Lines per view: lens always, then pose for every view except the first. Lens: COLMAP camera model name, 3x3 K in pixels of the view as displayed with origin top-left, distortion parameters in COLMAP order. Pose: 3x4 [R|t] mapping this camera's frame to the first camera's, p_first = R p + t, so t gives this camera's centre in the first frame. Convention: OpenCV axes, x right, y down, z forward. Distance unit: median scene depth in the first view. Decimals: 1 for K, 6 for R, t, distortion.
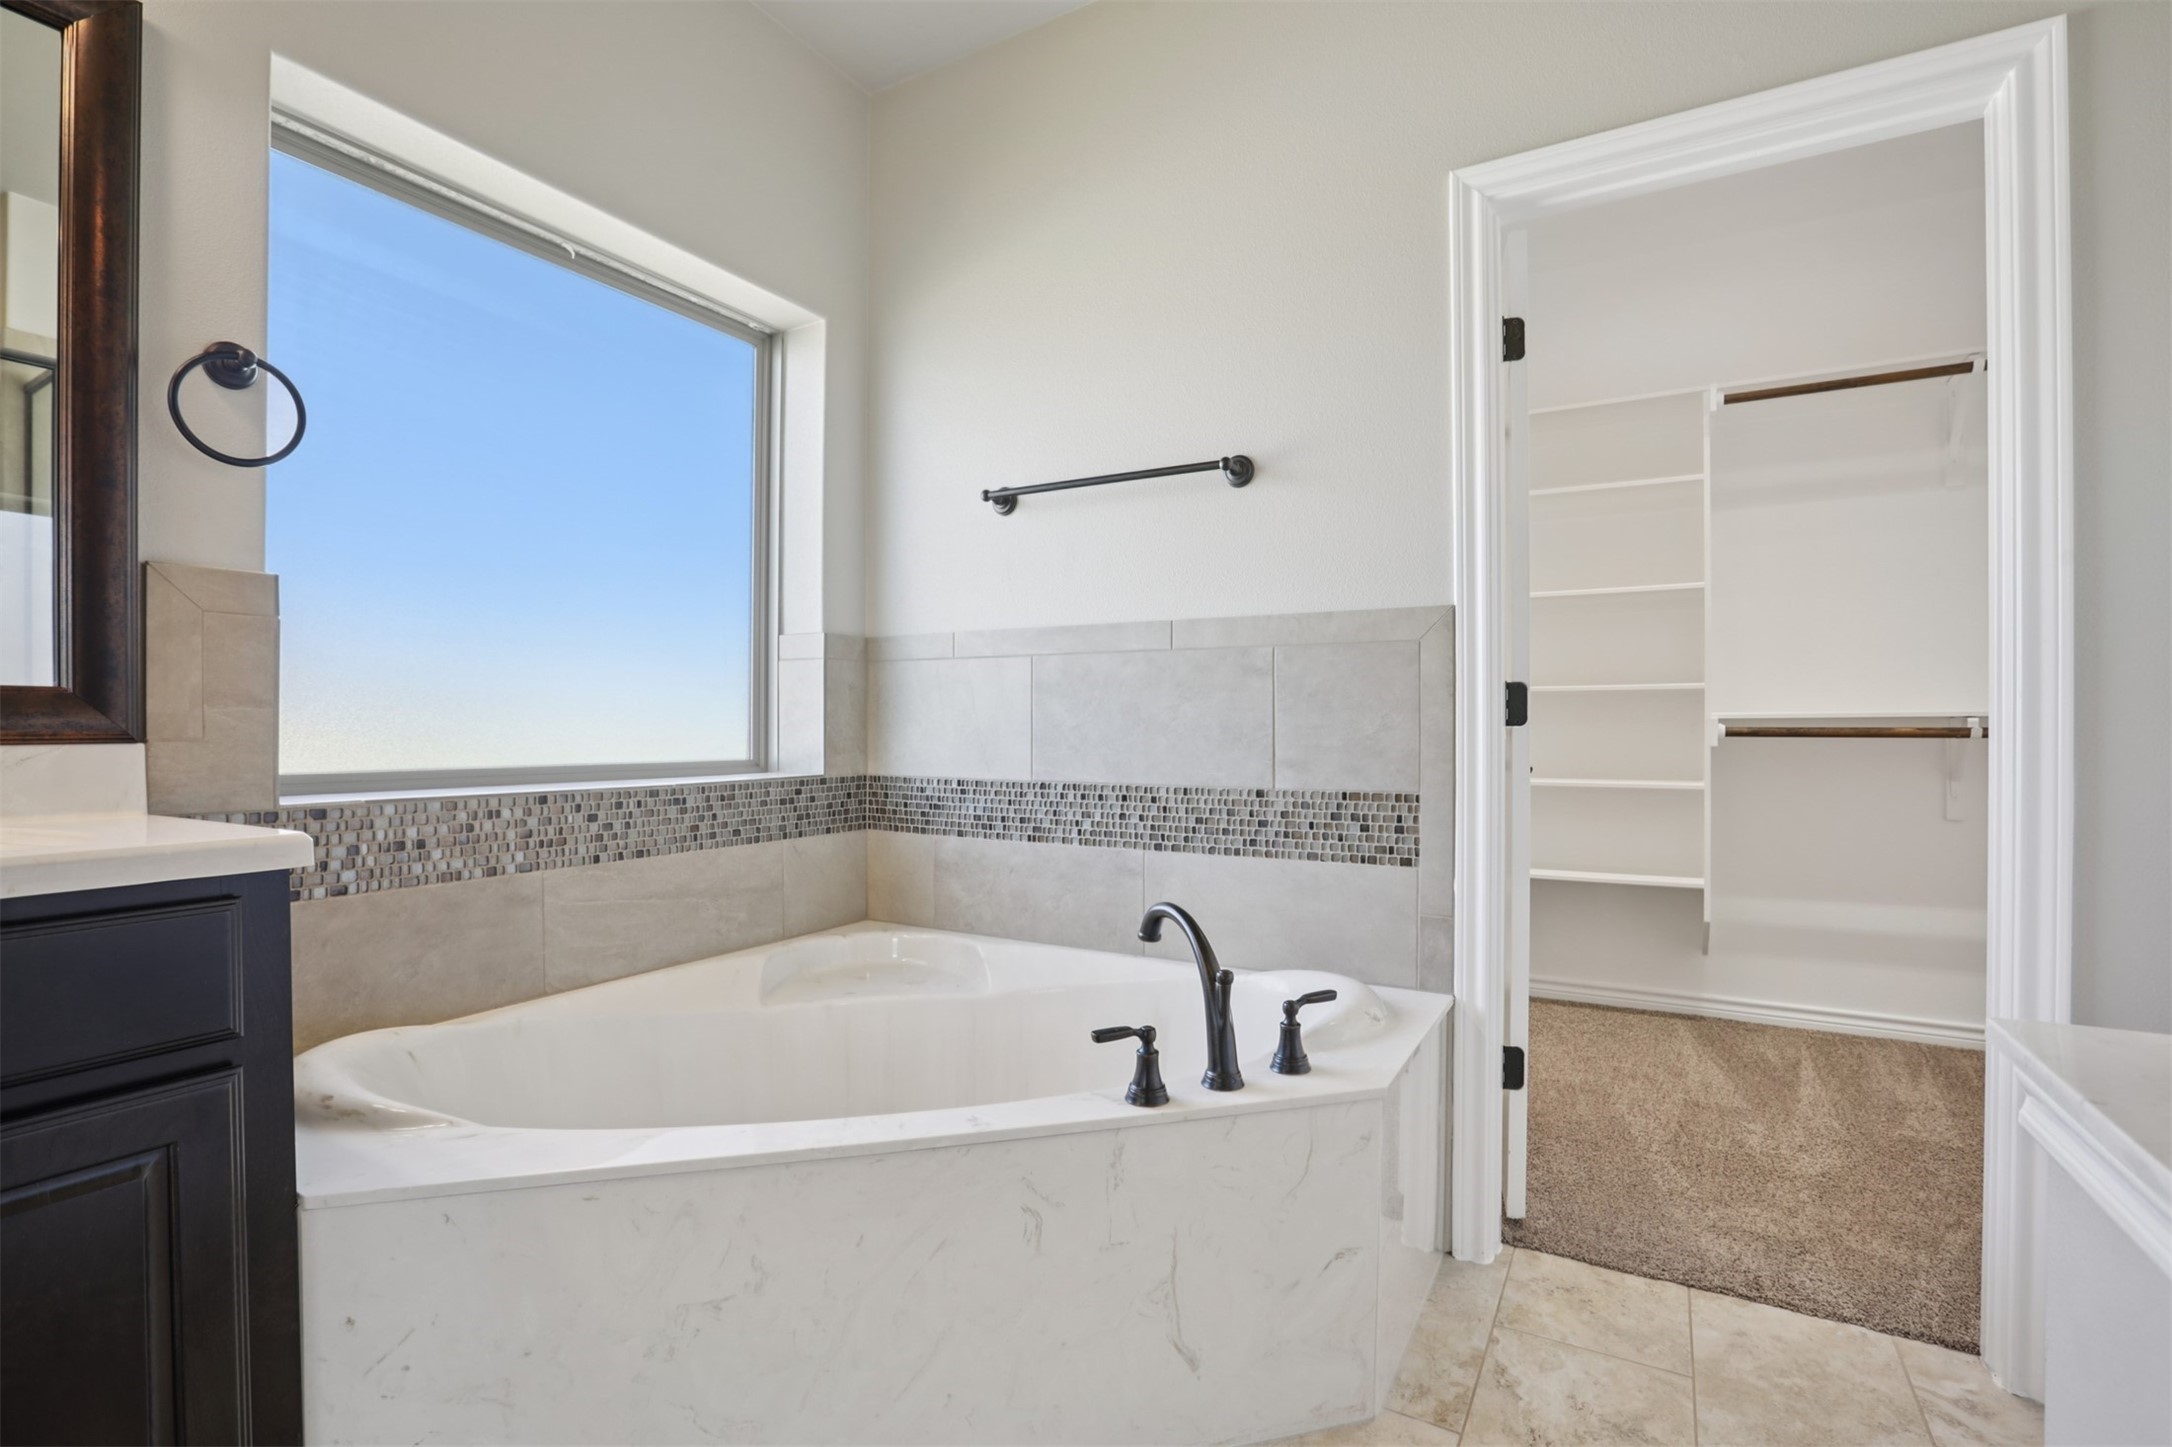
lens RADIAL K [[991.0, 0, 1085.3], [0, 991.0, 735.9], [0, 0, 1]] dist [-0.046295, 0.012680]
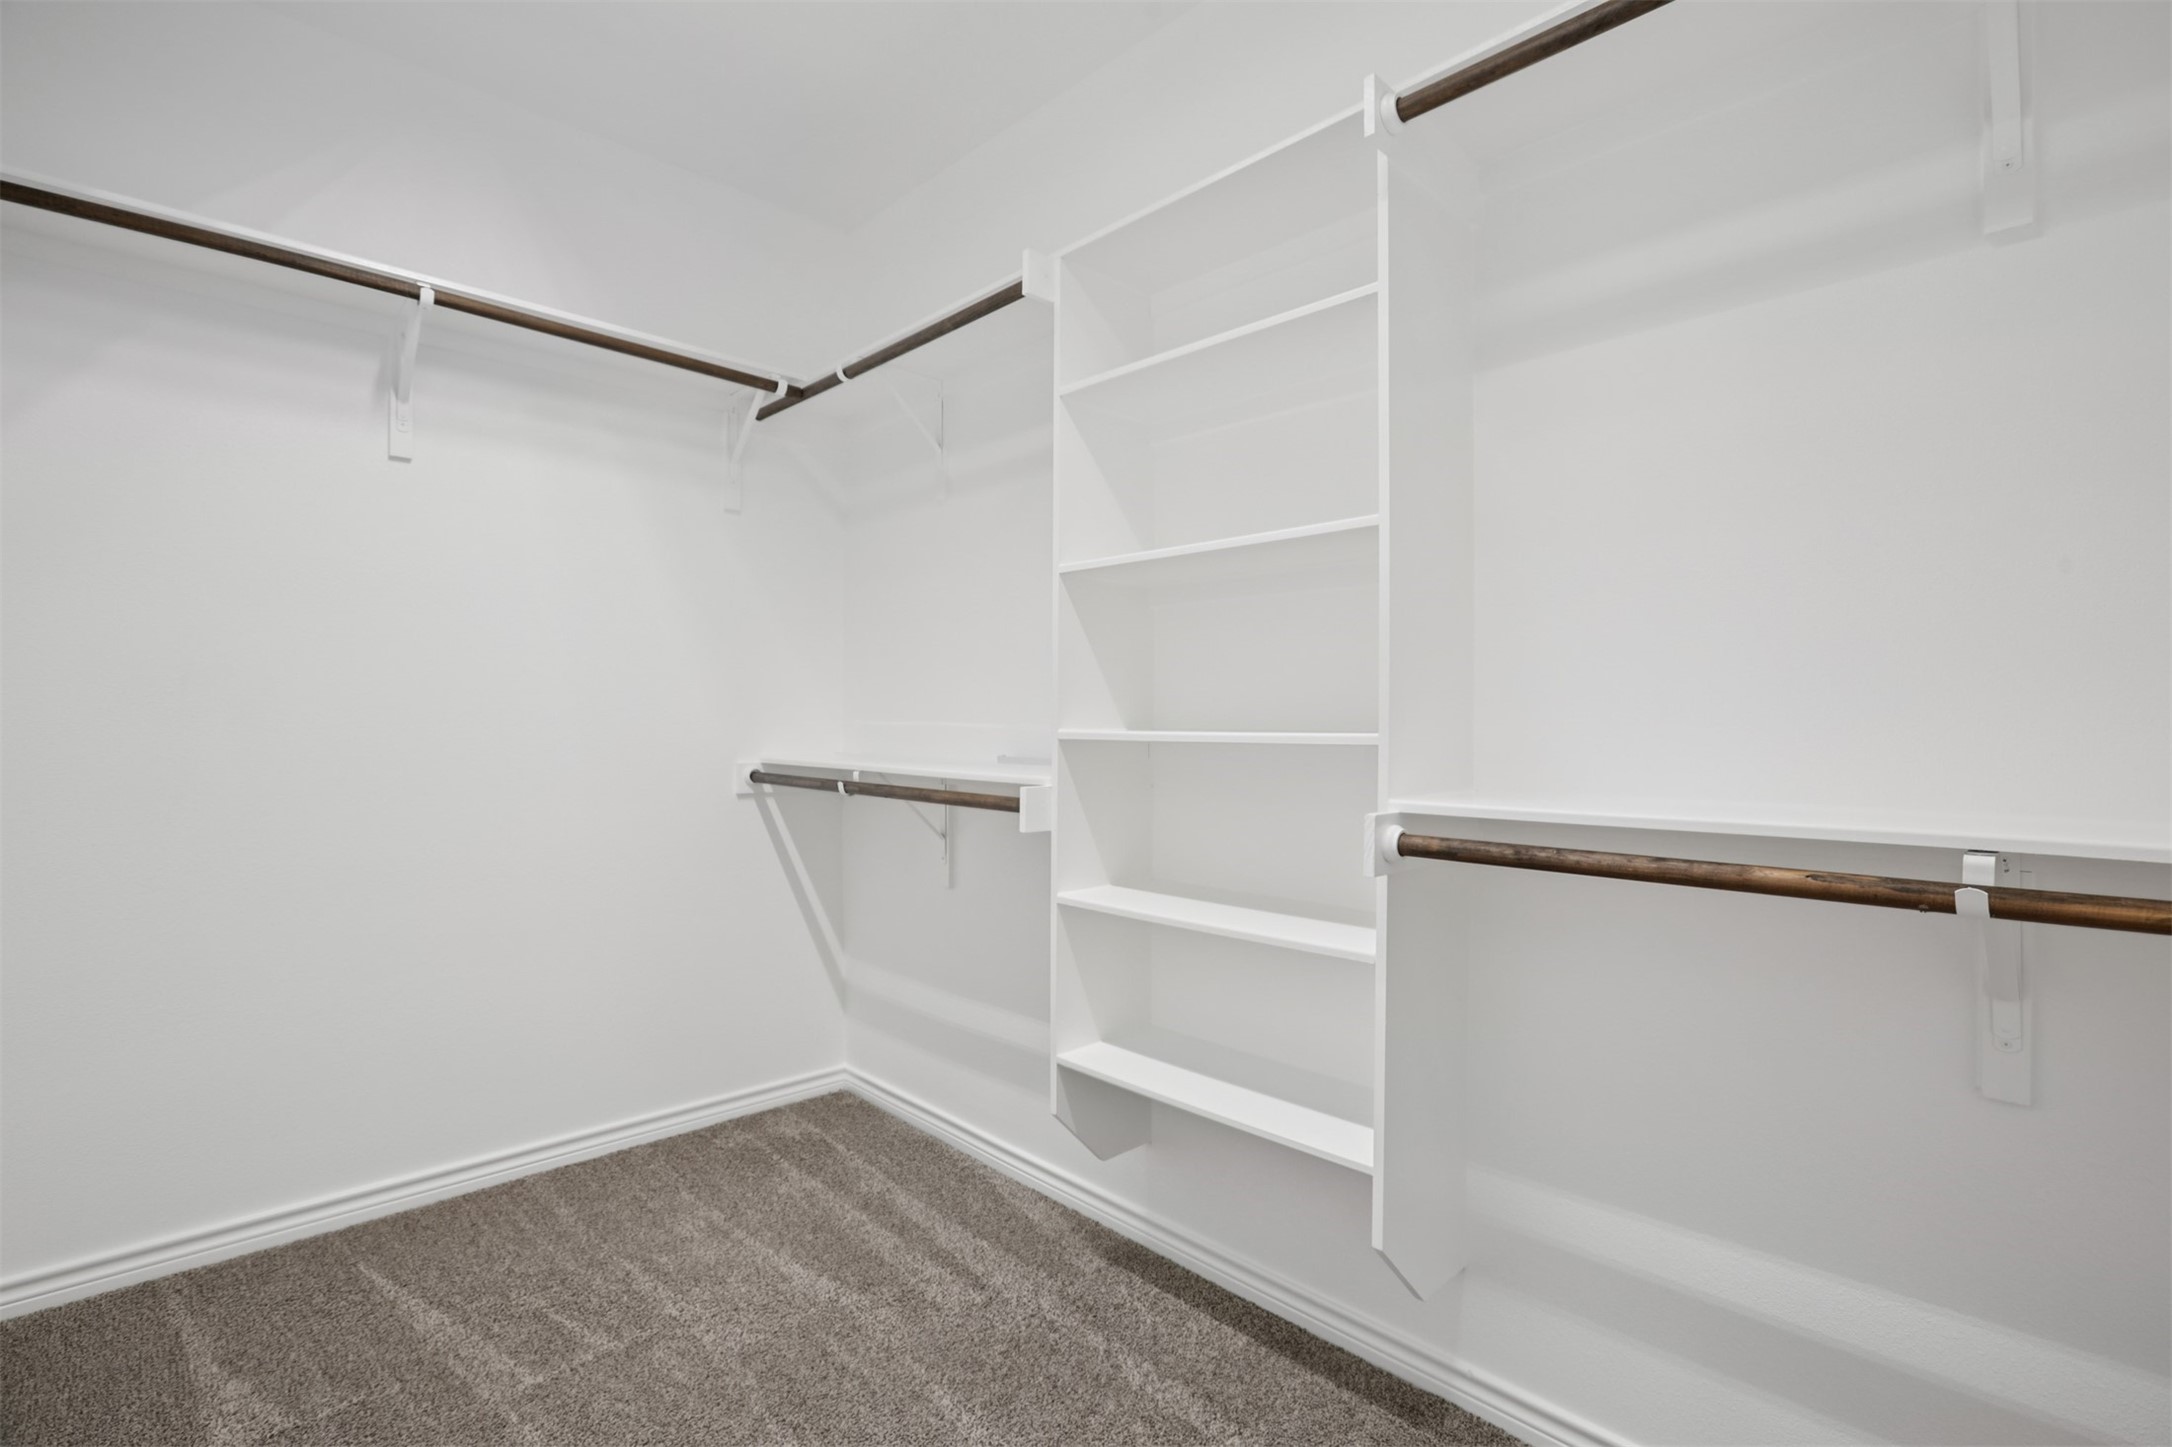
lens RADIAL K [[991.0, 0, 1083.9], [0, 991.0, 718.9], [0, 0, 1]] dist [-0.046295, 0.012680]
pose [[0.964800, 0.005834, -0.262921, 0.953877], [-0.007925, 0.999945, -0.006892, -0.086159], [0.262866, 0.008733, 0.964793, 0.784408]]
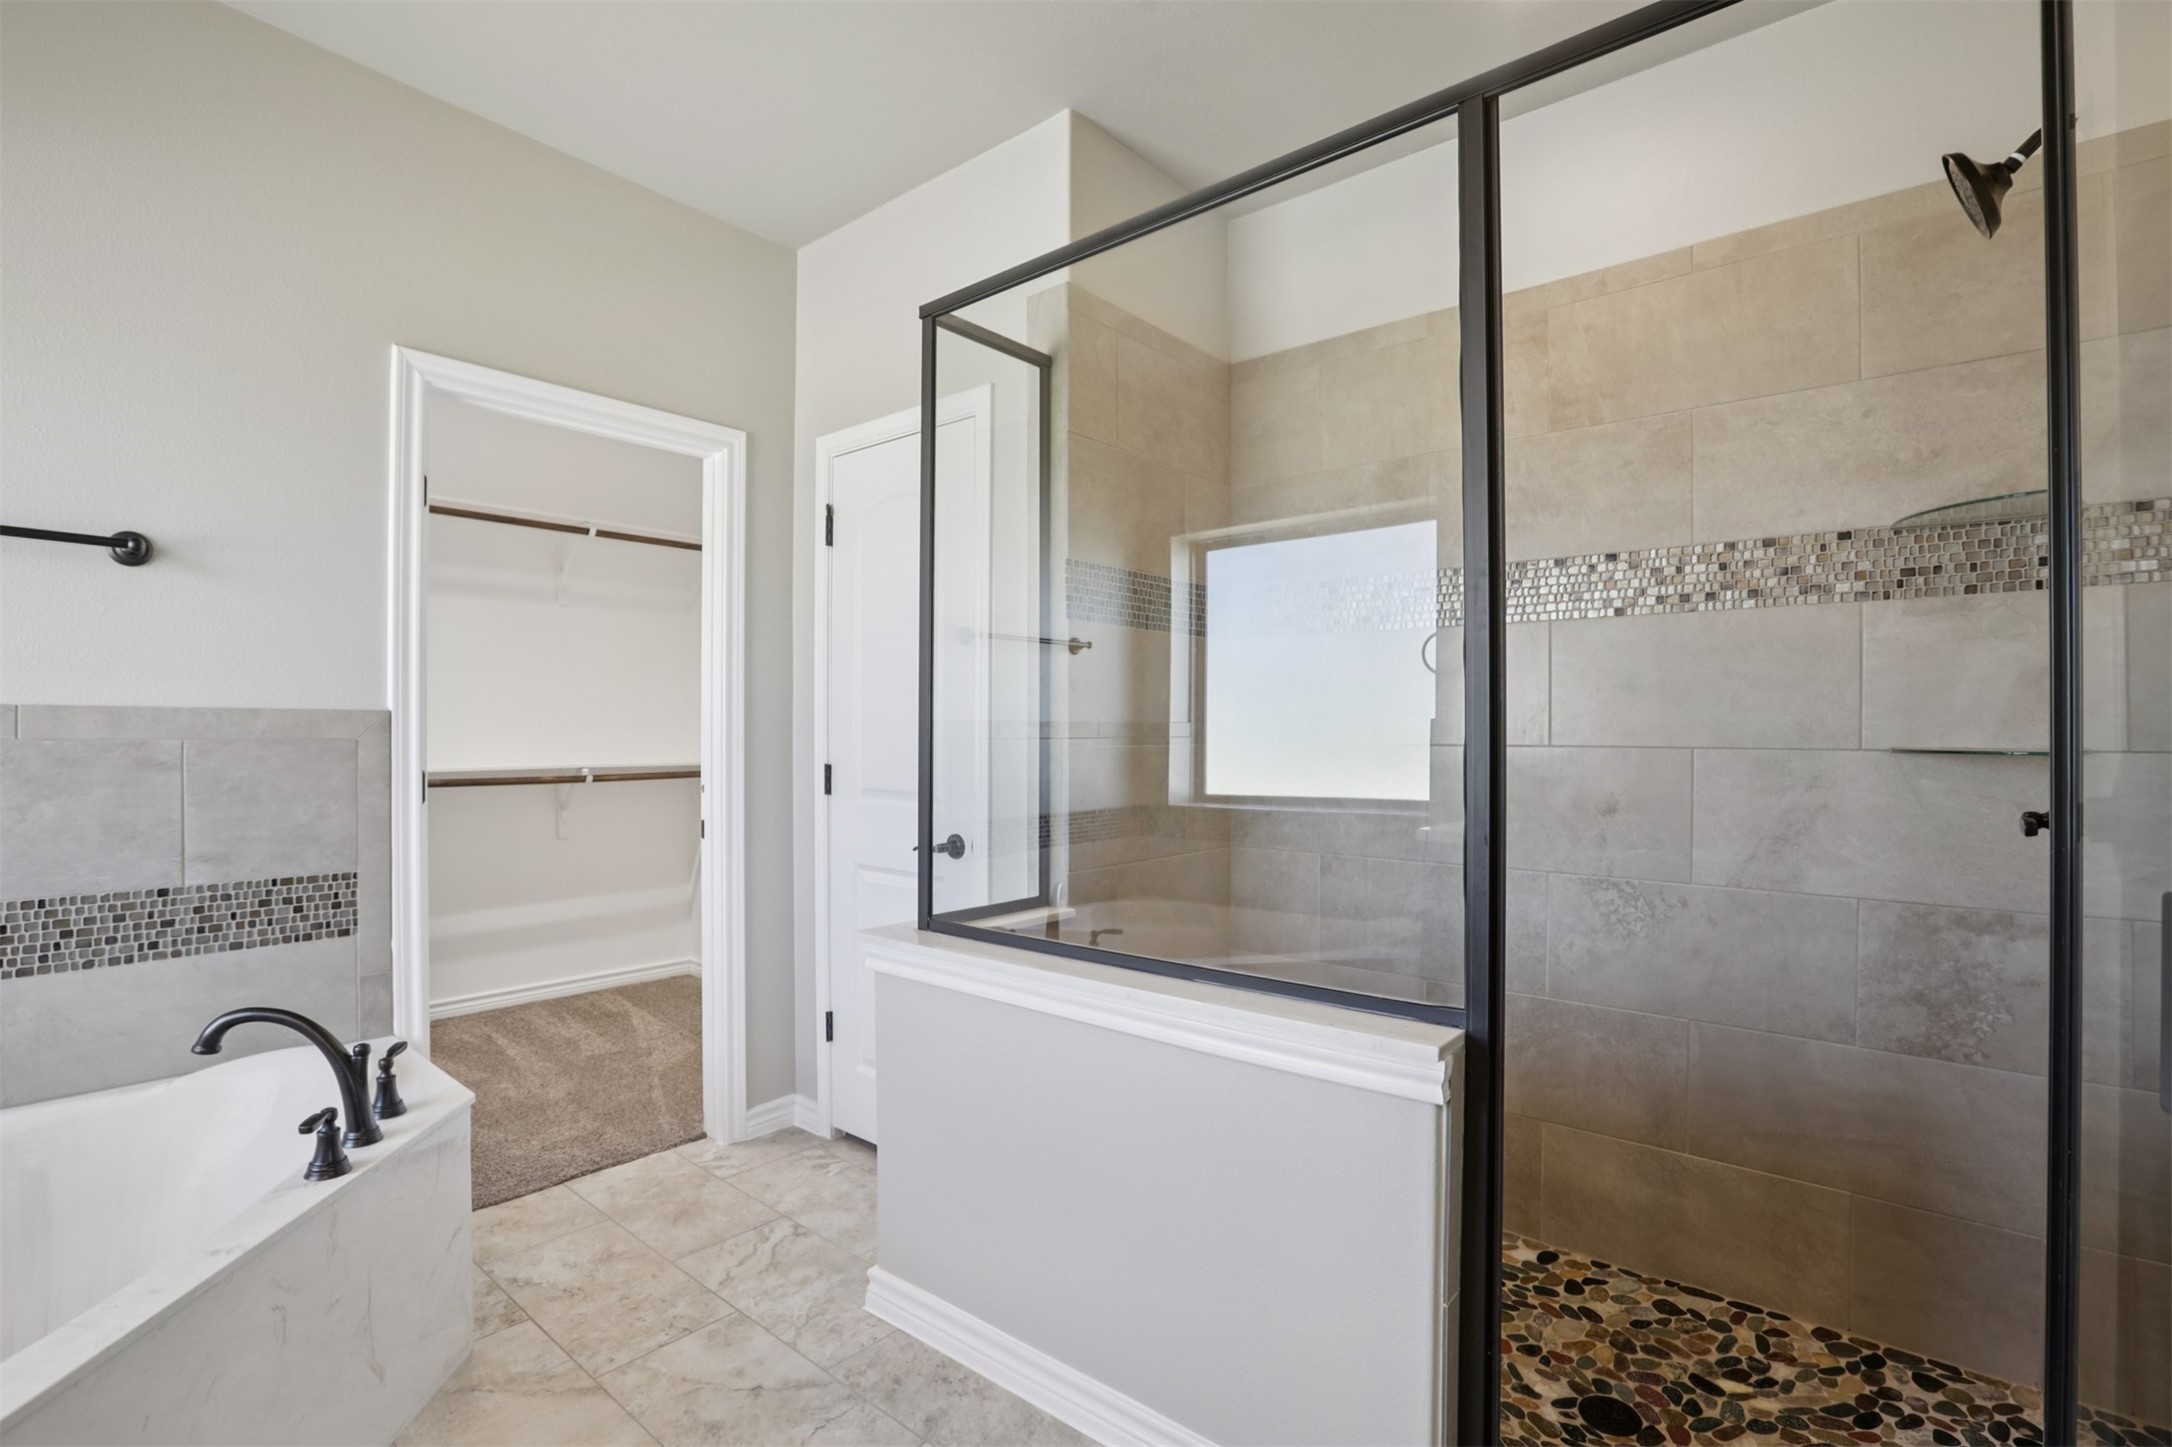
lens RADIAL K [[991.0, 0, 1118.2], [0, 991.0, 734.2], [0, 0, 1]] dist [-0.046295, 0.012680]
pose [[0.148983, -0.000225, 0.988840, -0.620139], [0.005282, 0.999986, -0.000569, -0.092338], [-0.988826, 0.005308, 0.148983, -0.049869]]
